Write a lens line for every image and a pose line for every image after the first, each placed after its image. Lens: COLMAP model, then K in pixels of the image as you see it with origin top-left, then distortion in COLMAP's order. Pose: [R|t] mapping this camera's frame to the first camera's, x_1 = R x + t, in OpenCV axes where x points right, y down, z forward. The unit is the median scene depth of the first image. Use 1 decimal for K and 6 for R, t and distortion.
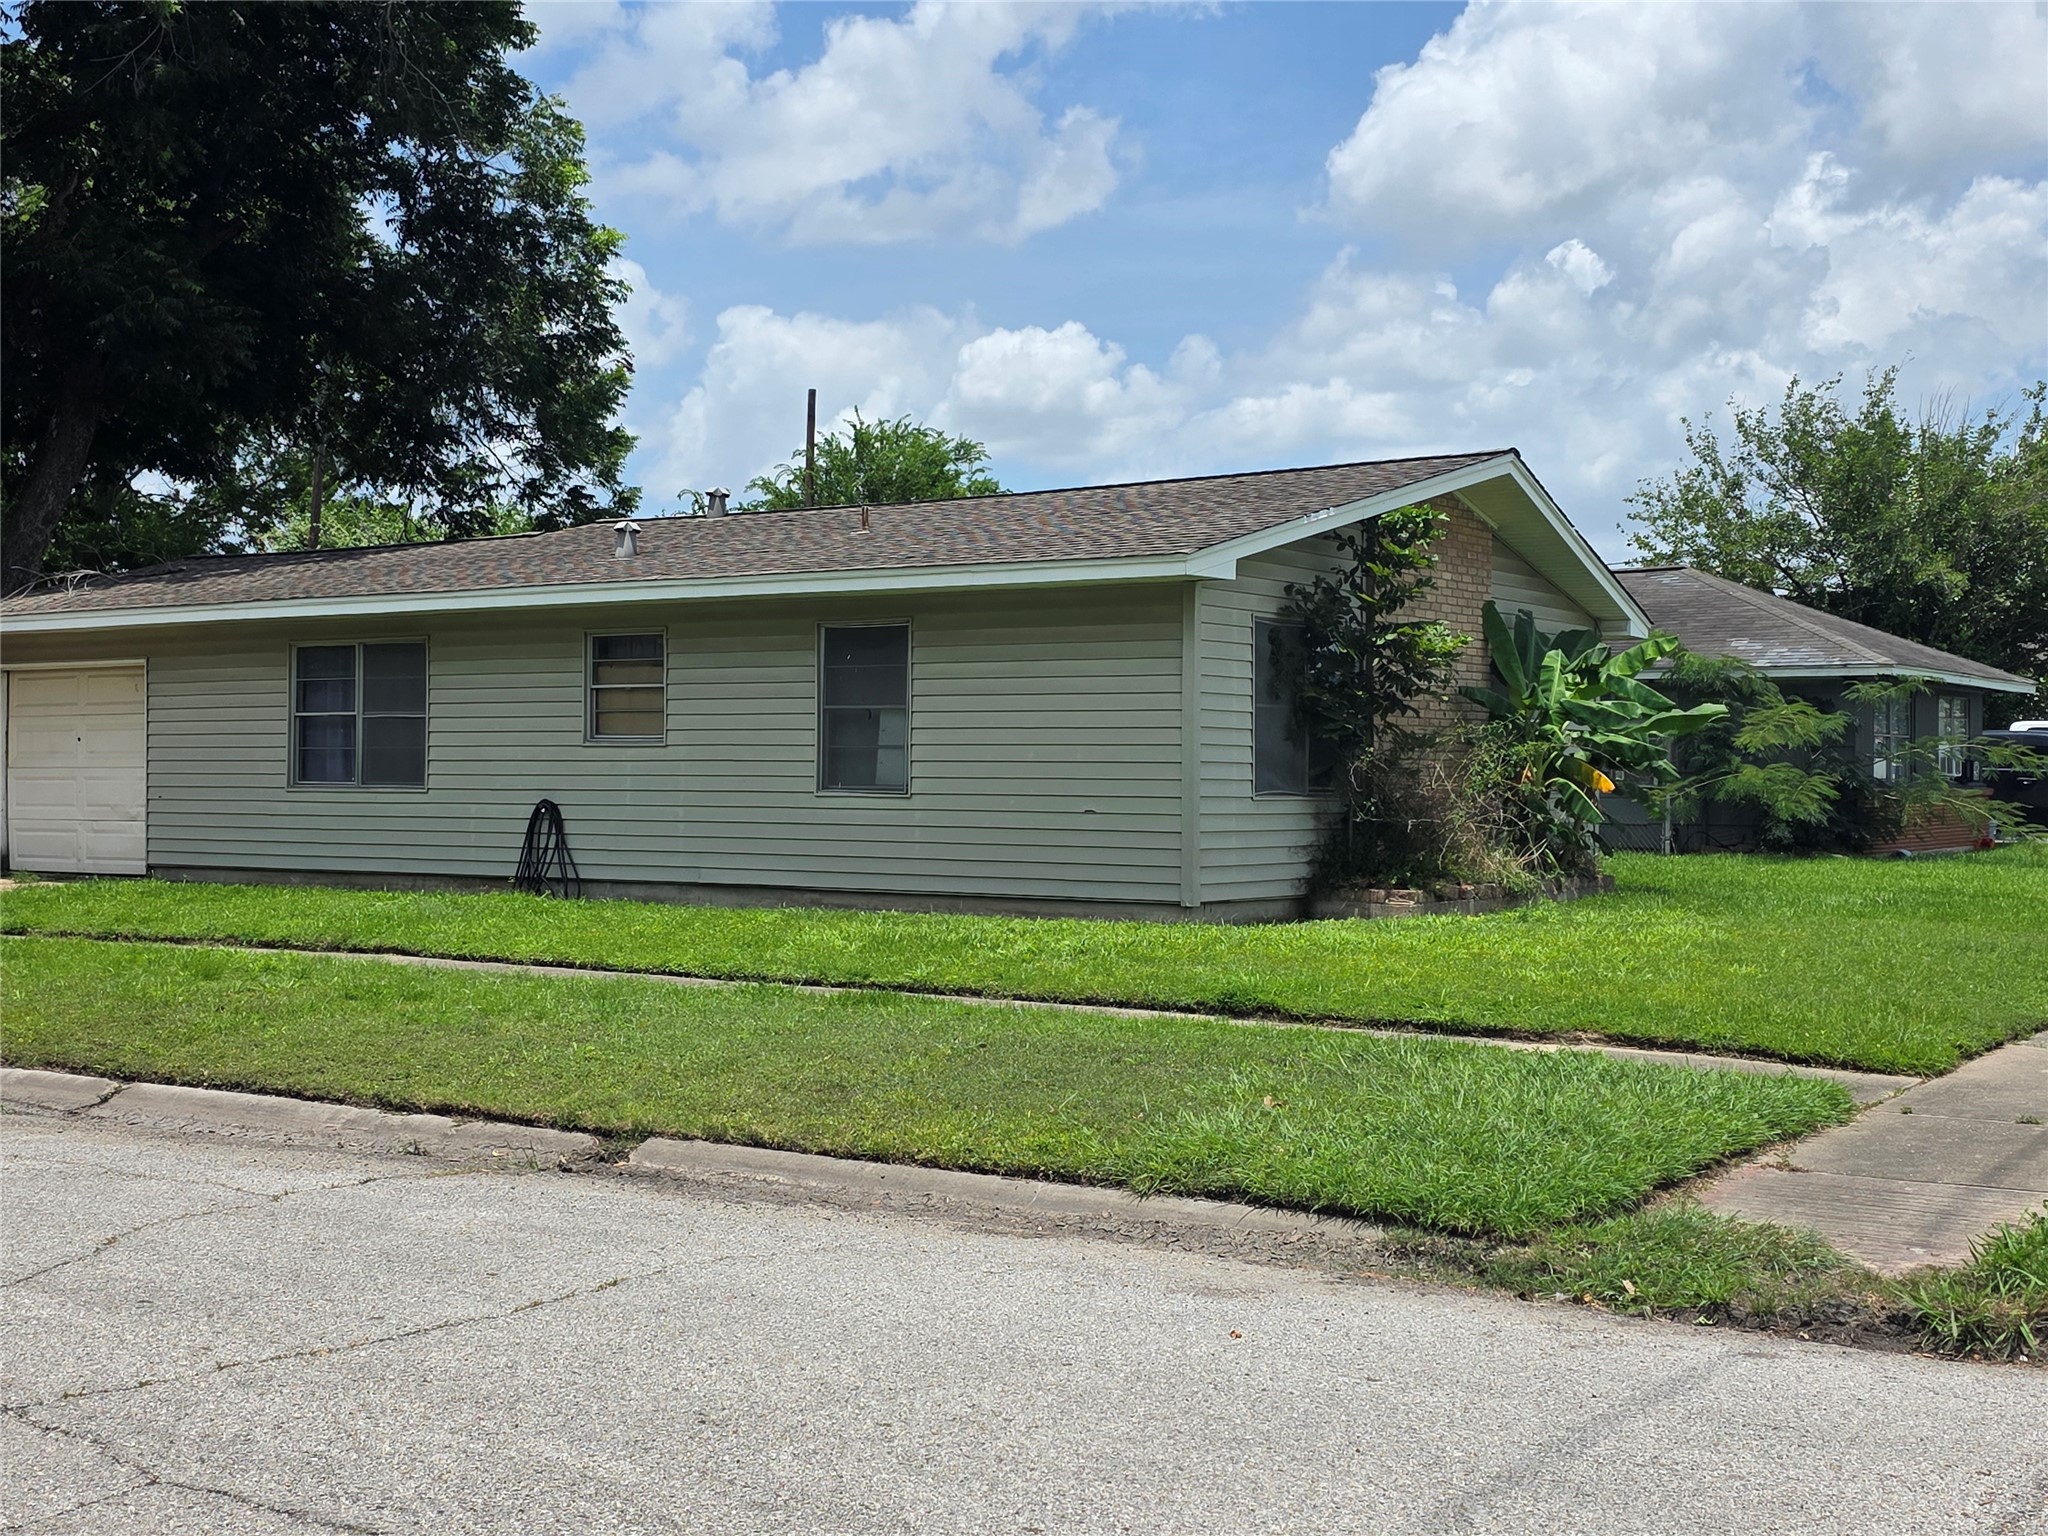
lens RADIAL K [[2504.5, 0, 1024.0], [0, 2504.5, 768.0], [0, 0, 1]] dist [0.127802, -0.032250]
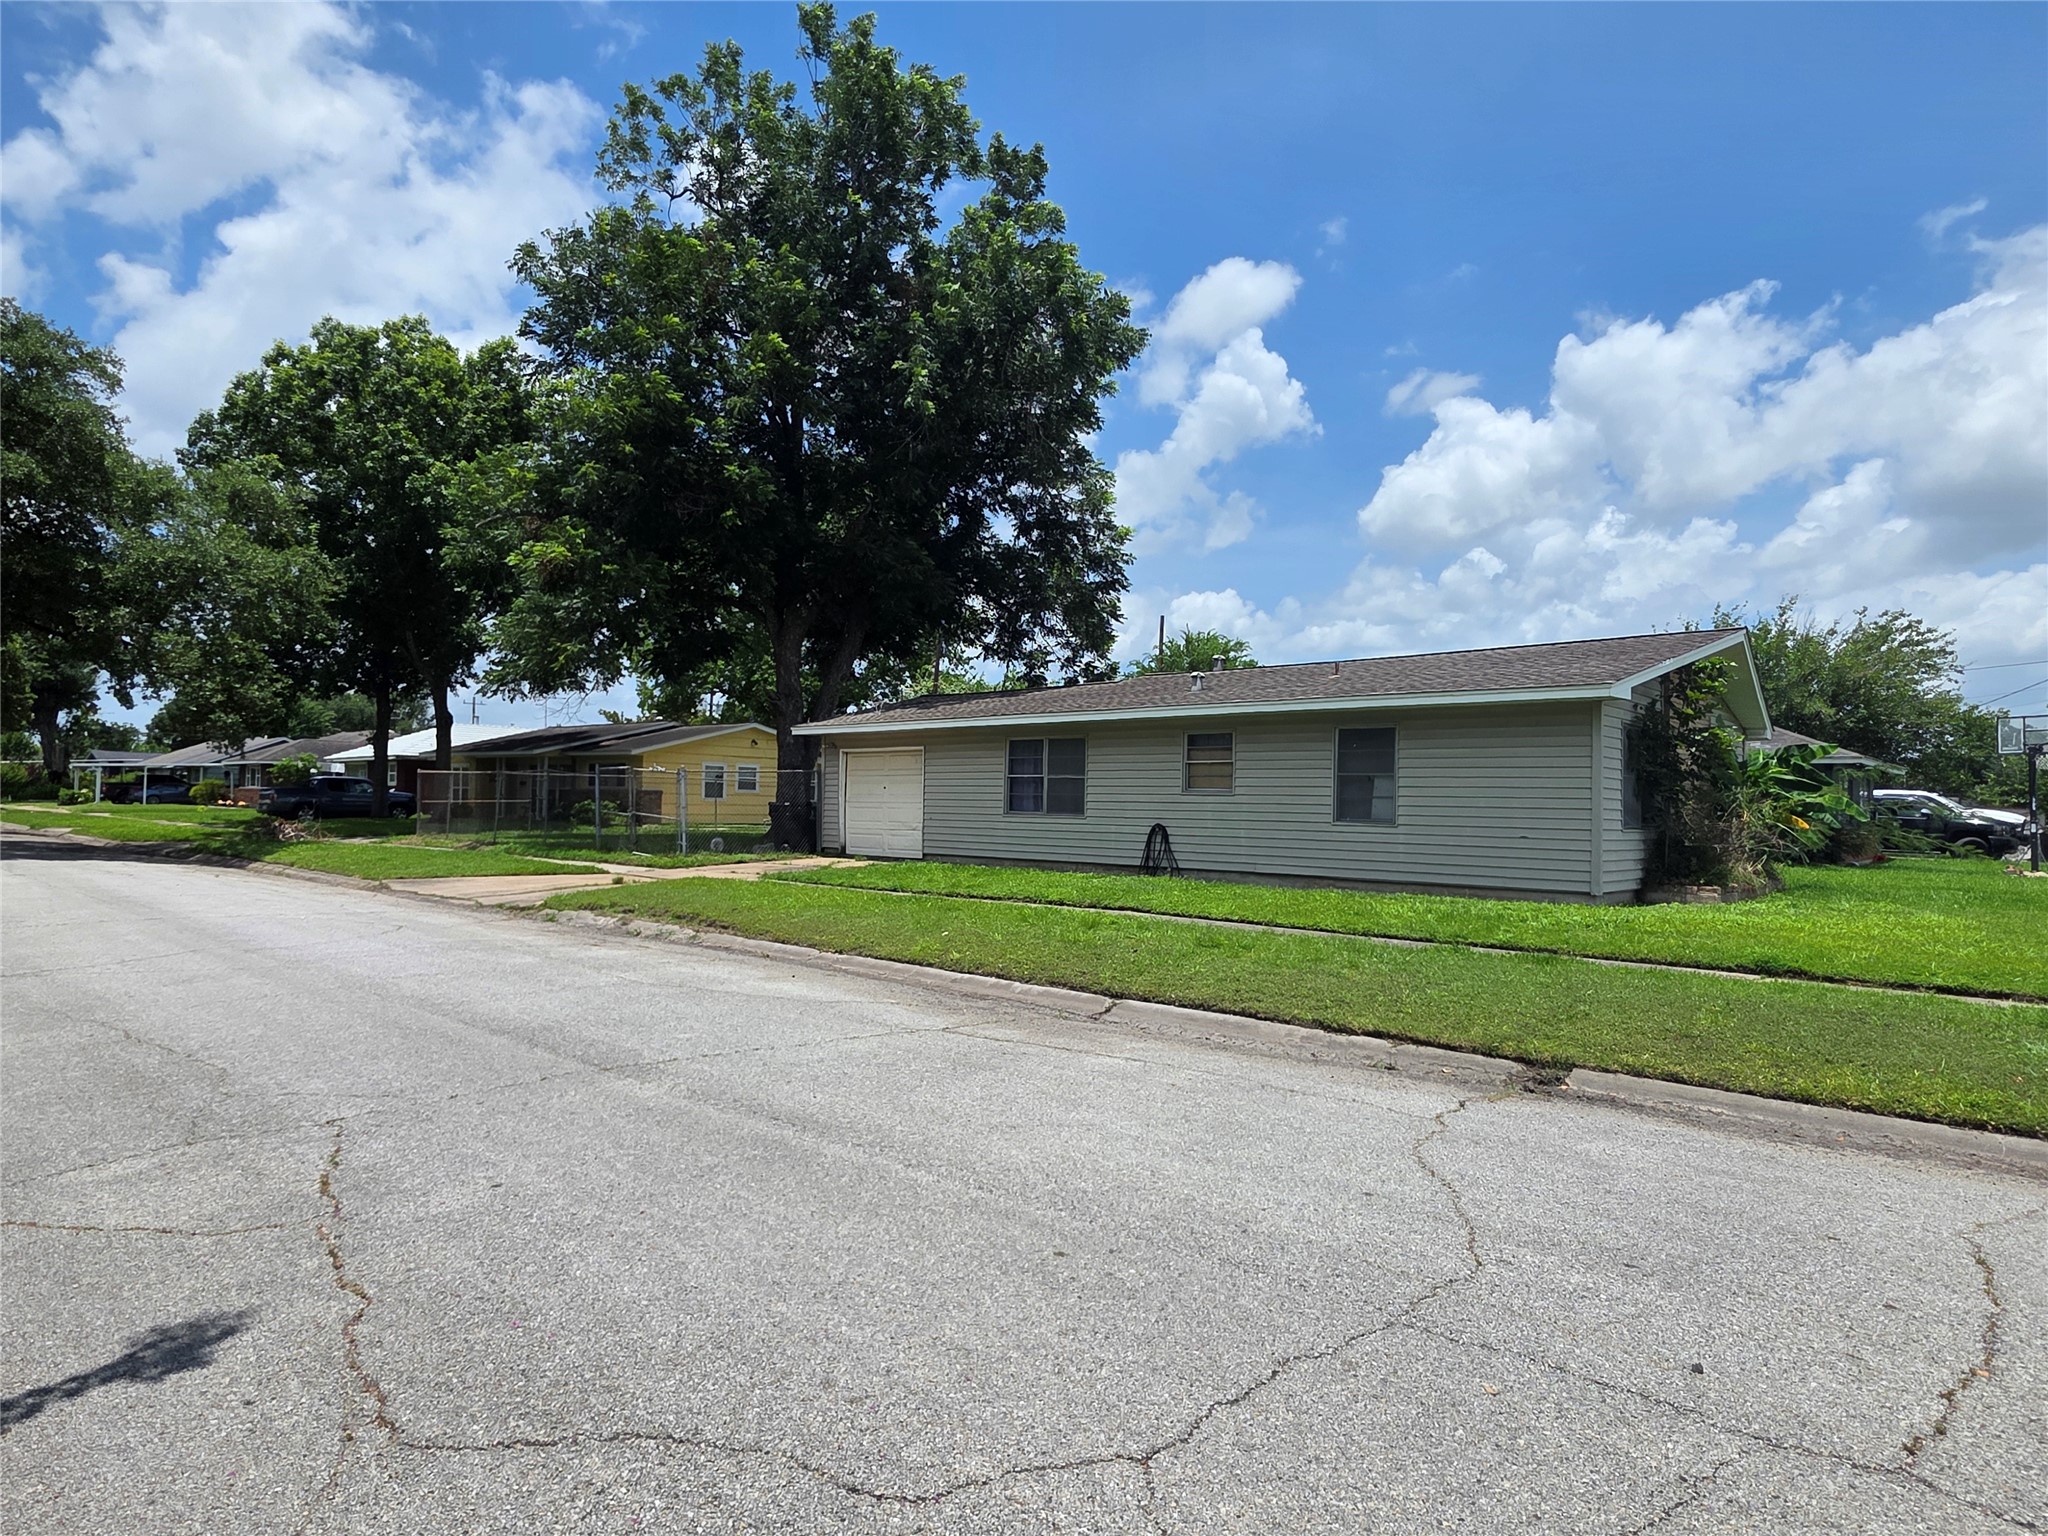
lens RADIAL K [[1201.4, 0, 1024.0], [0, 1201.4, 768.0], [0, 0, 1]] dist [0.004361, 0.002755]
pose [[0.990992, 0.010095, -0.133541, -0.156655], [-0.014382, 0.999410, -0.031177, 0.000687], [0.133148, 0.032817, 0.990553, 0.116414]]
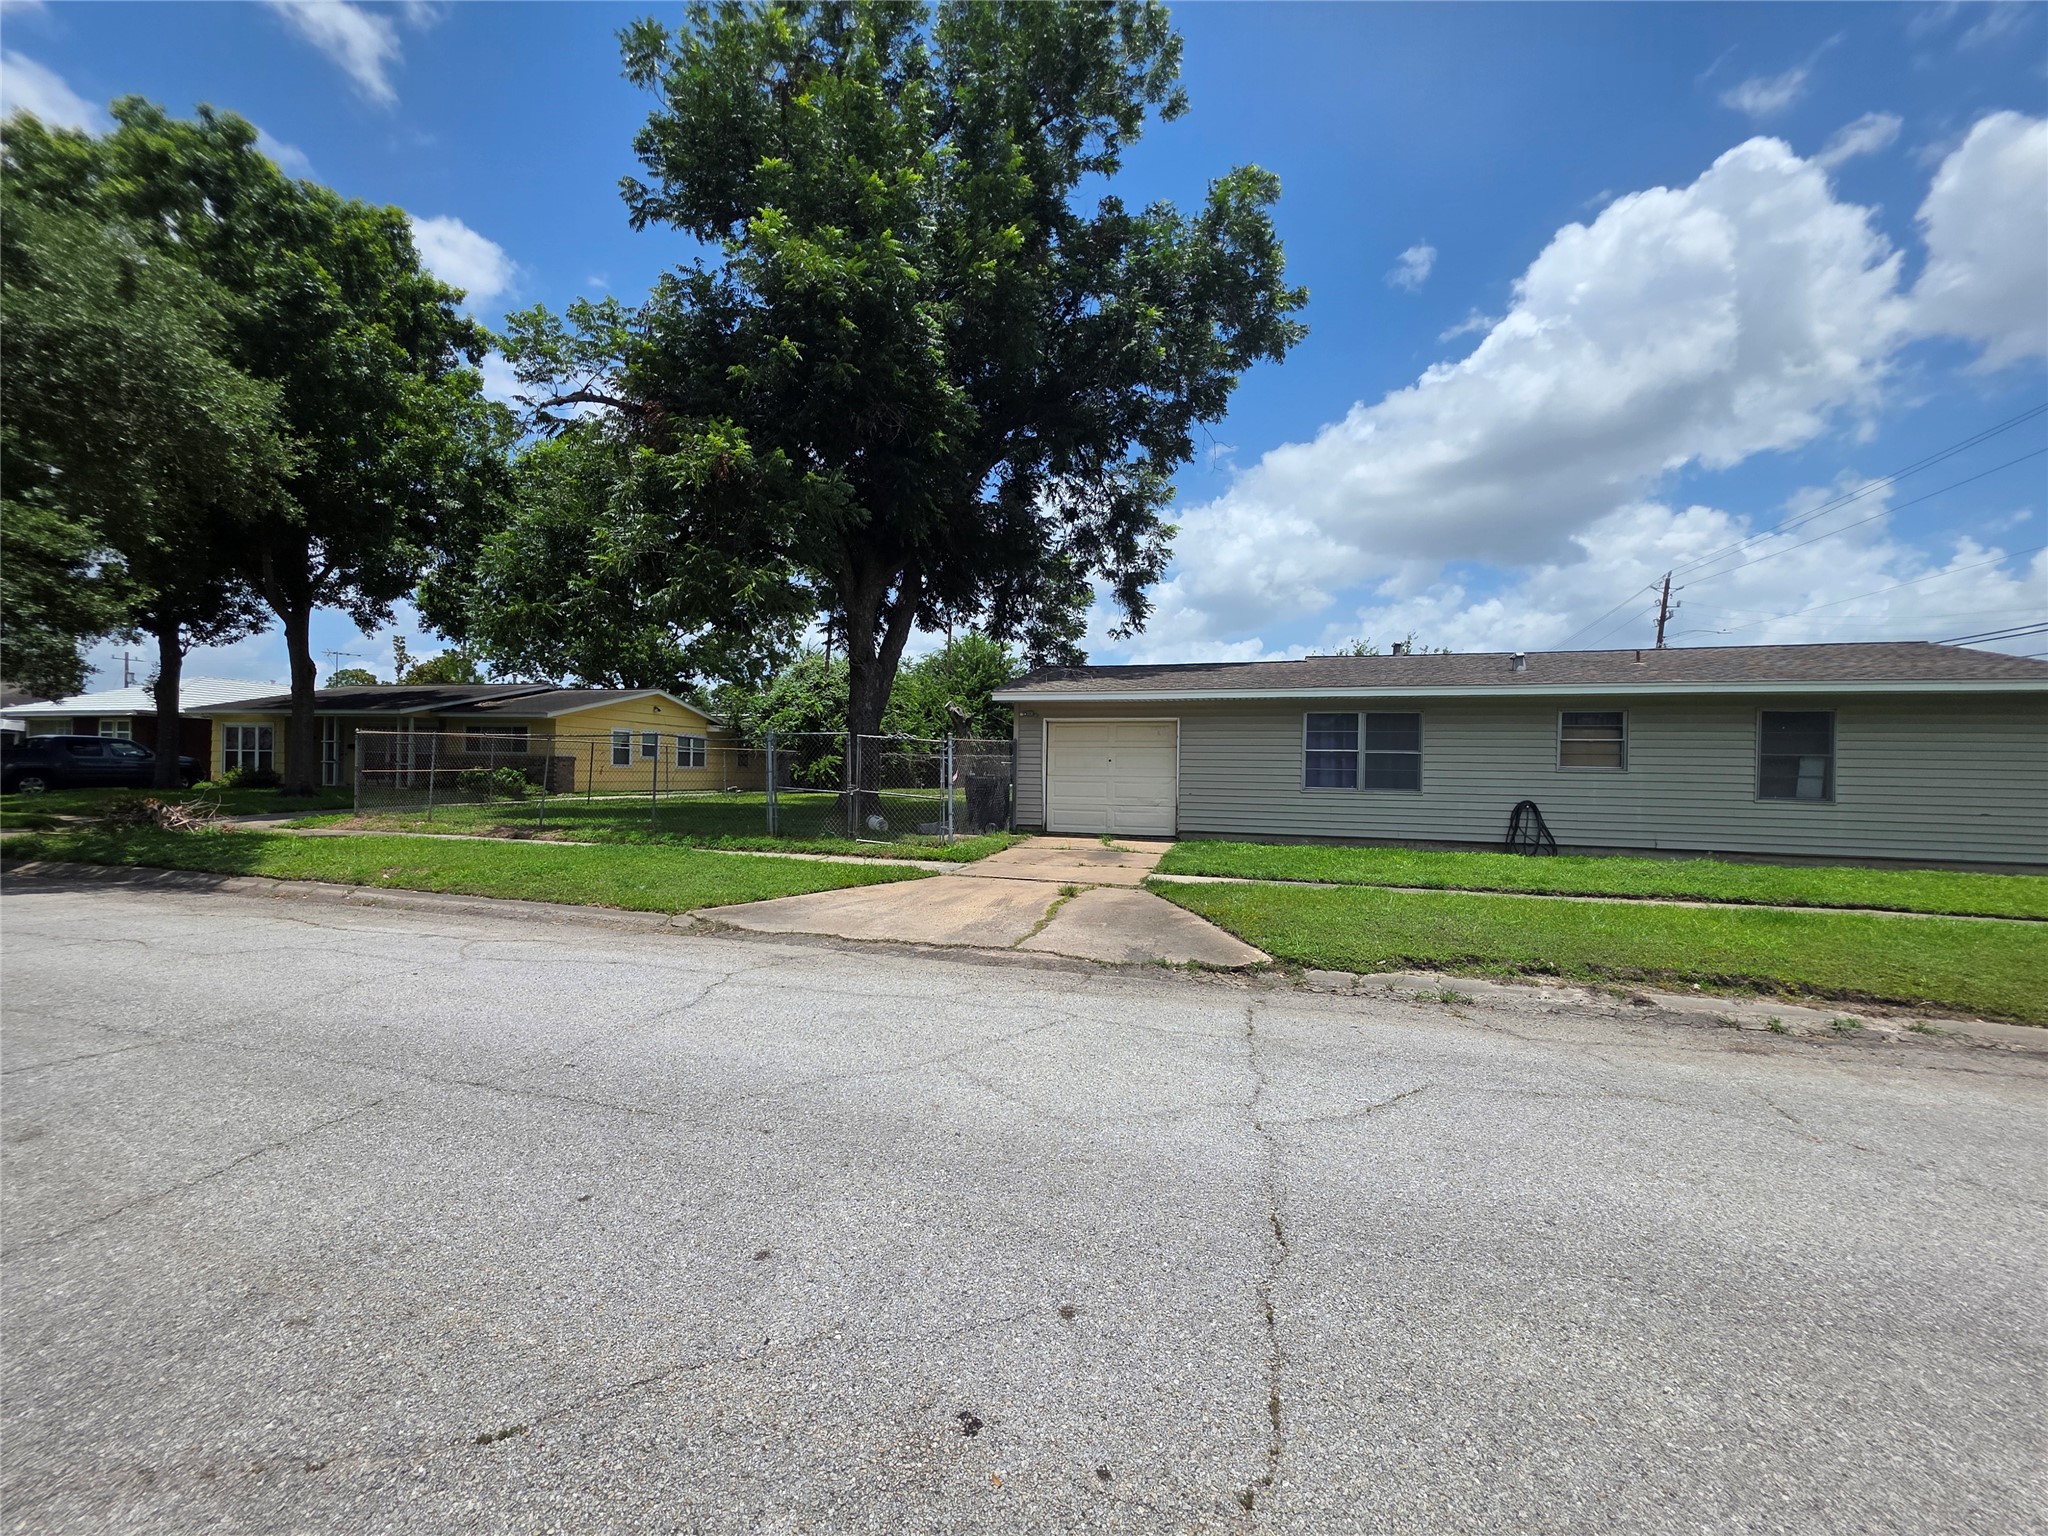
lens RADIAL K [[833.5, 0, 1024.0], [0, 833.5, 768.0], [0, 0, 1]] dist [0.001989, 0.000183]
pose [[0.949989, 0.017530, 0.311790, -0.665796], [-0.016500, 0.999846, -0.005940, -0.001456], [-0.311846, 0.000498, 0.950132, 0.494634]]
